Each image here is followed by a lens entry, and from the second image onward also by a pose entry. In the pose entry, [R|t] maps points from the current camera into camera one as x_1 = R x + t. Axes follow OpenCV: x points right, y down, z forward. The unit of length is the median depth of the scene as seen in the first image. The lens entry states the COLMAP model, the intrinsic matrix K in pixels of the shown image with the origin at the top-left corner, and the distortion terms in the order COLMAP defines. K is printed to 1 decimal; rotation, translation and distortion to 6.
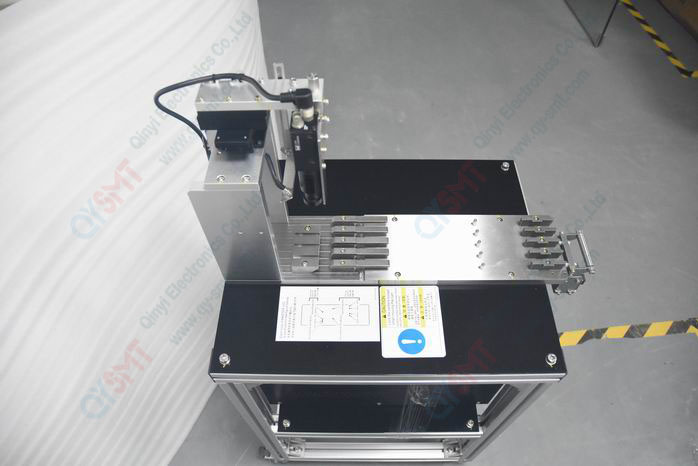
lens RADIAL K [[479.4, 0, 349.0], [0, 479.4, 233.0], [0, 0, 1]] dist [-0.123218, 0.002561]
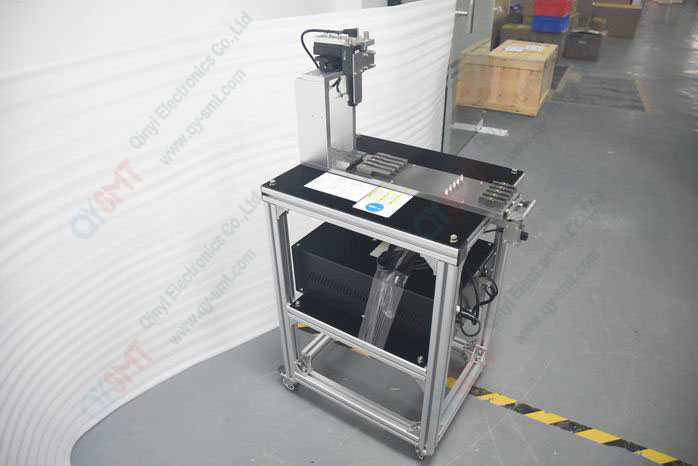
lens RADIAL K [[479.4, 0, 349.0], [0, 479.4, 233.0], [0, 0, 1]] dist [-0.123218, 0.002561]
pose [[0.829431, 0.276037, -0.485641, 0.813121], [-0.446716, 0.849746, -0.279959, 0.749965], [0.335393, 0.449150, 0.828116, -0.236917]]
